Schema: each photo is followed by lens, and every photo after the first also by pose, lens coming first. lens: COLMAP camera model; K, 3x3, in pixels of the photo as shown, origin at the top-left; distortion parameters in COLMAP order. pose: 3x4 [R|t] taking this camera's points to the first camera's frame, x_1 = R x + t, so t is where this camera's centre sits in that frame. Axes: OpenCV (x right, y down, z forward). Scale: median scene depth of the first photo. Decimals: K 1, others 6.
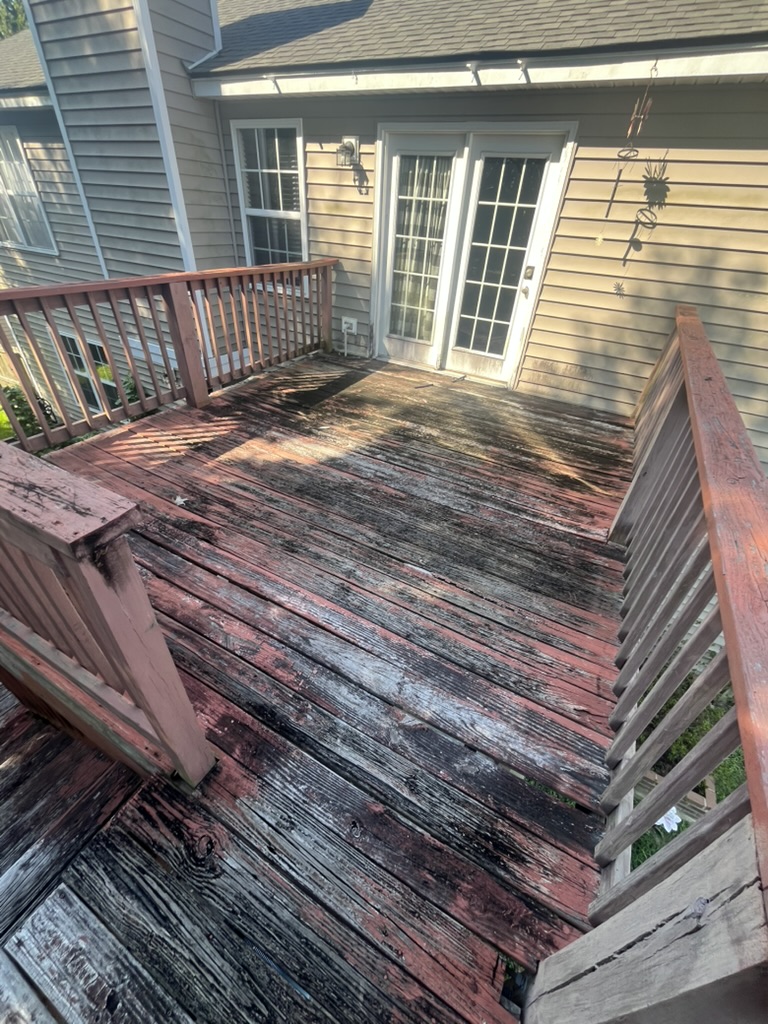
lens RADIAL K [[413.2, 0, 384.1], [0, 413.2, 511.5], [0, 0, 1]] dist [-0.004607, 0.000431]
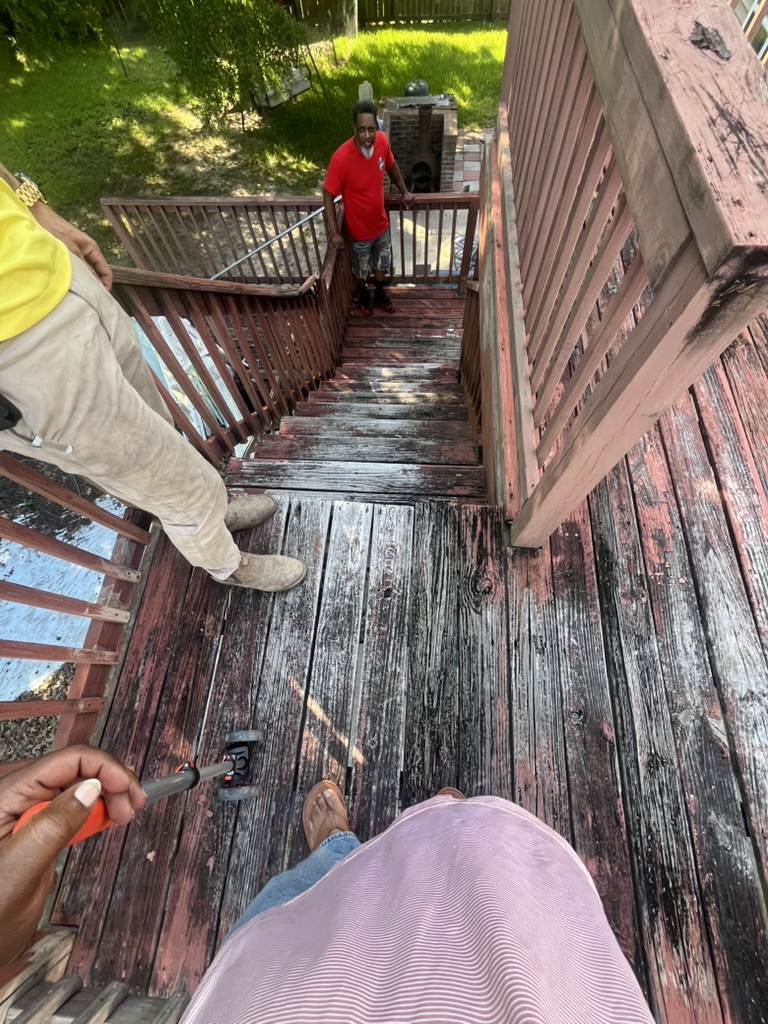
lens RADIAL K [[413.2, 0, 385.0], [0, 413.2, 512.7], [0, 0, 1]] dist [-0.004607, 0.000431]
pose [[0.405980, 0.806274, -0.430235, -0.206305], [-0.479287, 0.588686, 0.650948, 0.089100], [0.778116, -0.058066, 0.625431, 0.091917]]
